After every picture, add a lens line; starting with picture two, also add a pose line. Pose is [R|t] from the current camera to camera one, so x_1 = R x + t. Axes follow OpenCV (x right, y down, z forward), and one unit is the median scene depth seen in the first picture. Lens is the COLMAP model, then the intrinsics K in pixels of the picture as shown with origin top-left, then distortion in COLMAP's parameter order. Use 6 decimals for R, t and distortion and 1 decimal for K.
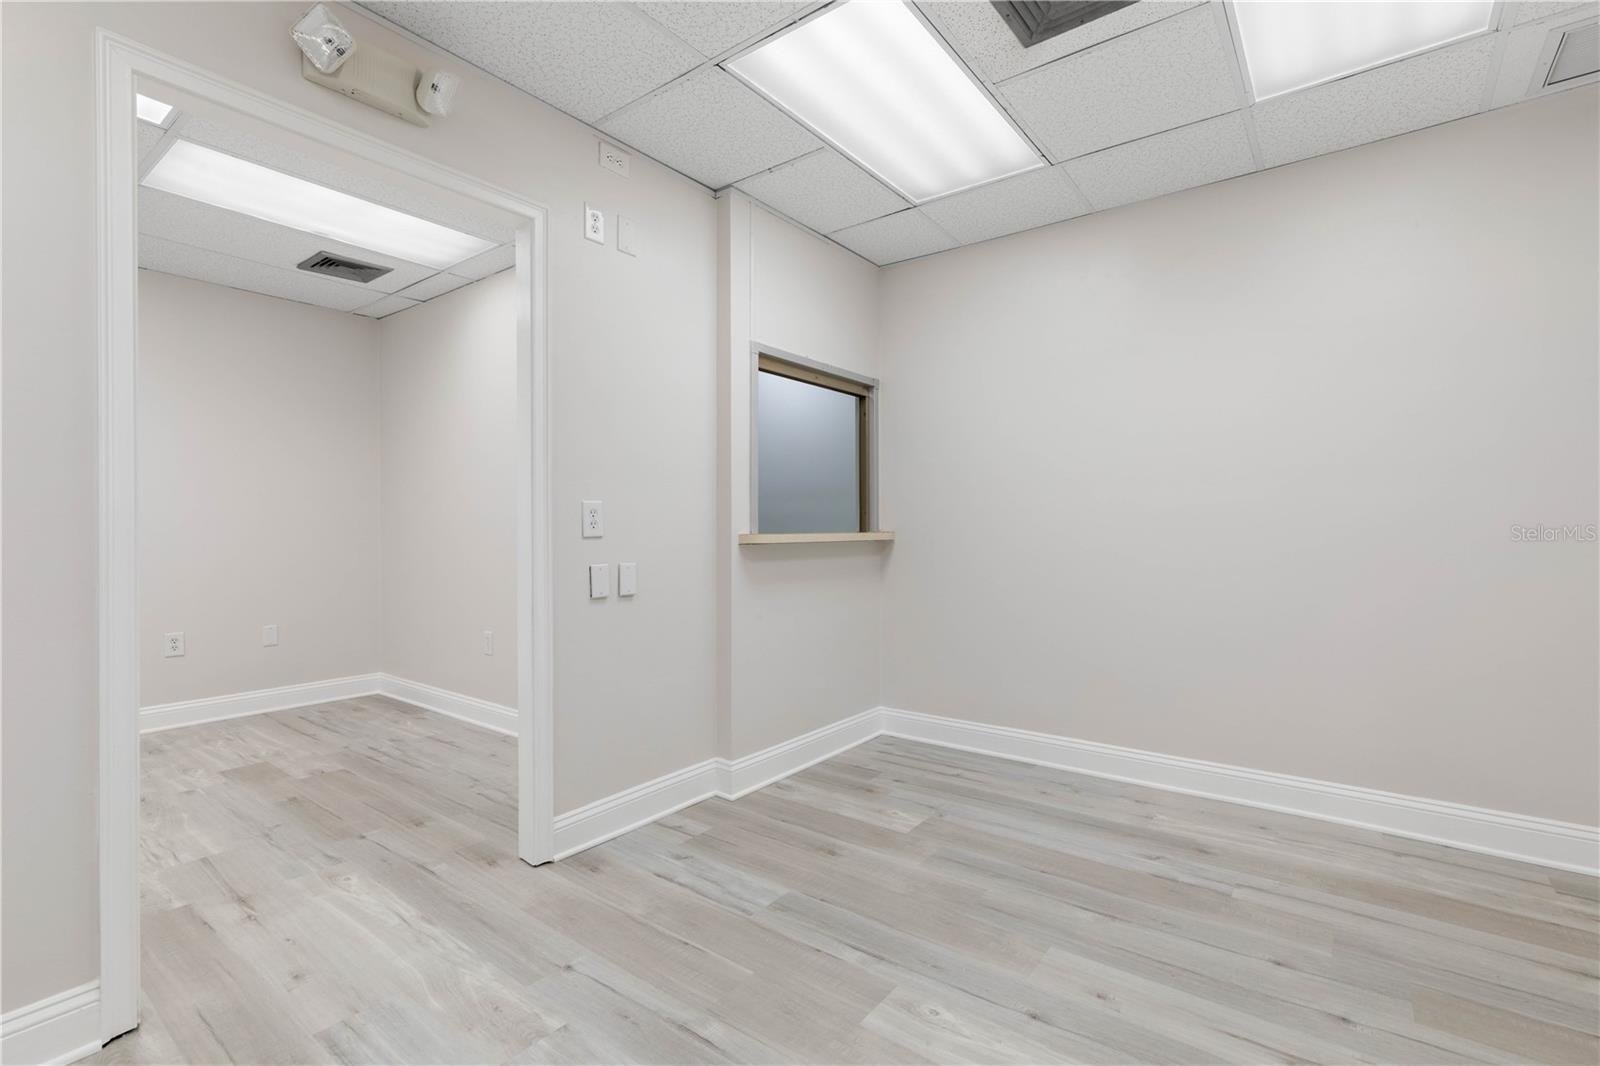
lens RADIAL K [[723.2, 0, 822.6], [0, 723.2, 528.3], [0, 0, 1]] dist [0.005012, -0.000631]
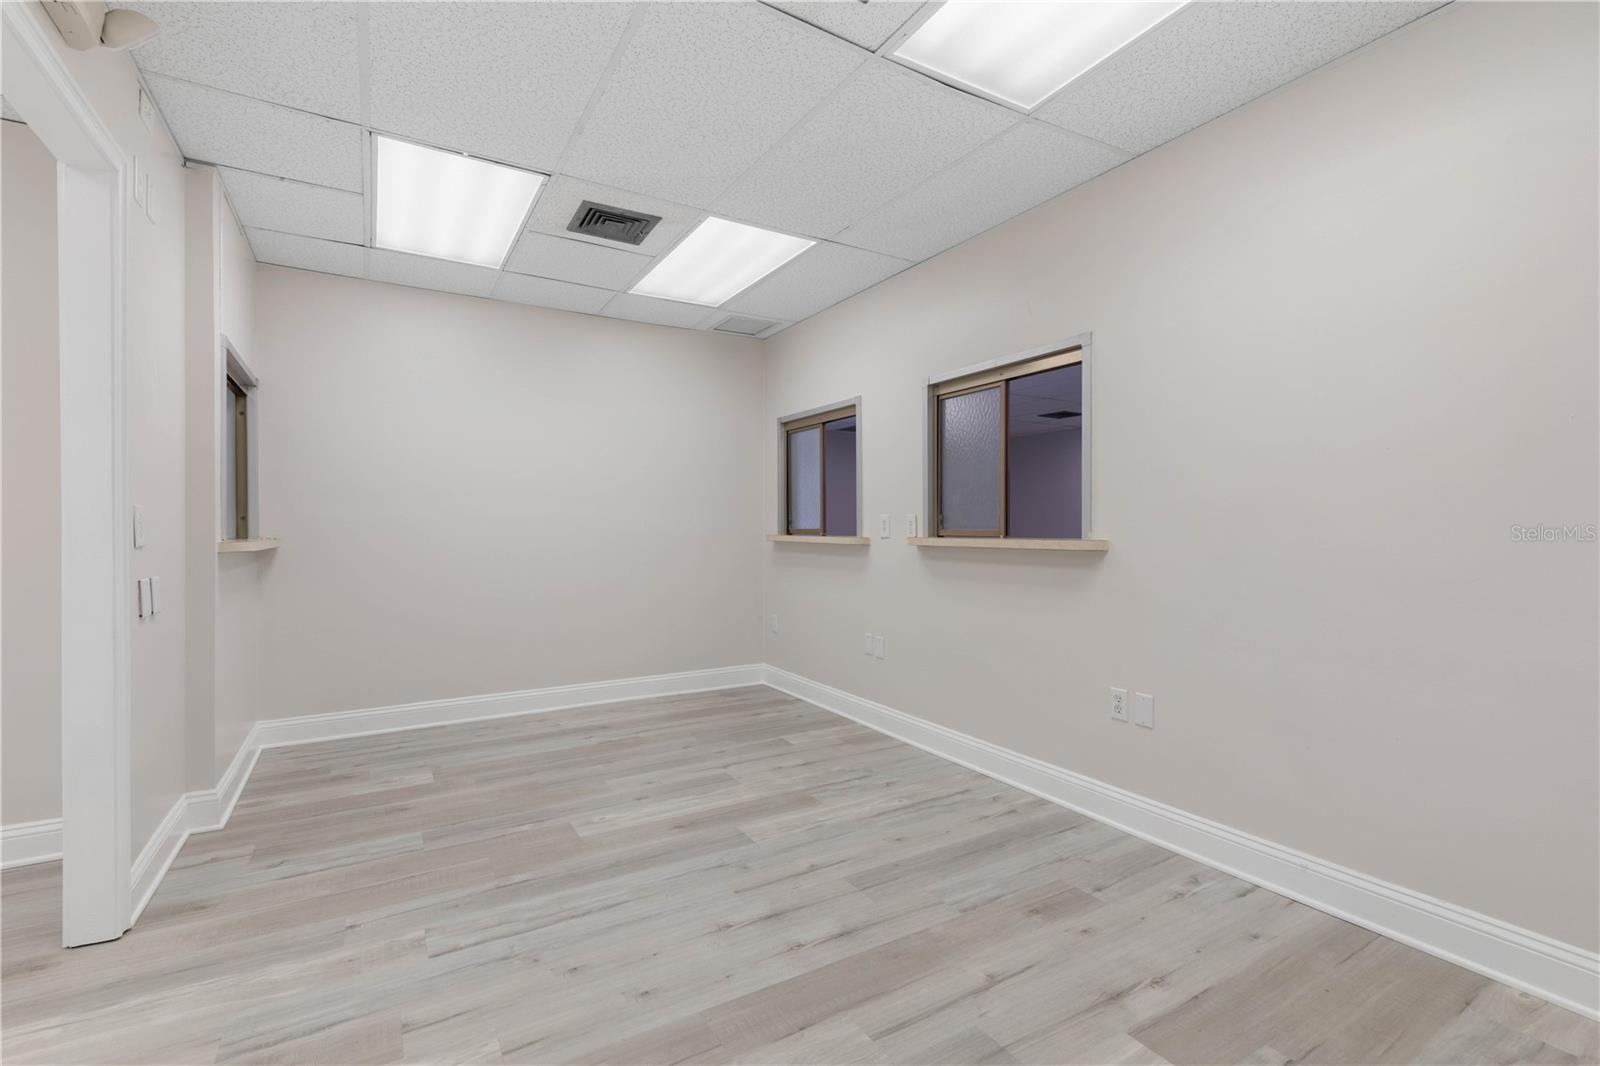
lens RADIAL K [[723.2, 0, 822.6], [0, 723.2, 528.3], [0, 0, 1]] dist [0.005012, -0.000631]
pose [[0.357950, 0.002096, 0.933738, -0.864850], [0.003455, 0.999988, -0.003569, -0.005254], [-0.933734, 0.004503, 0.357938, -0.068213]]
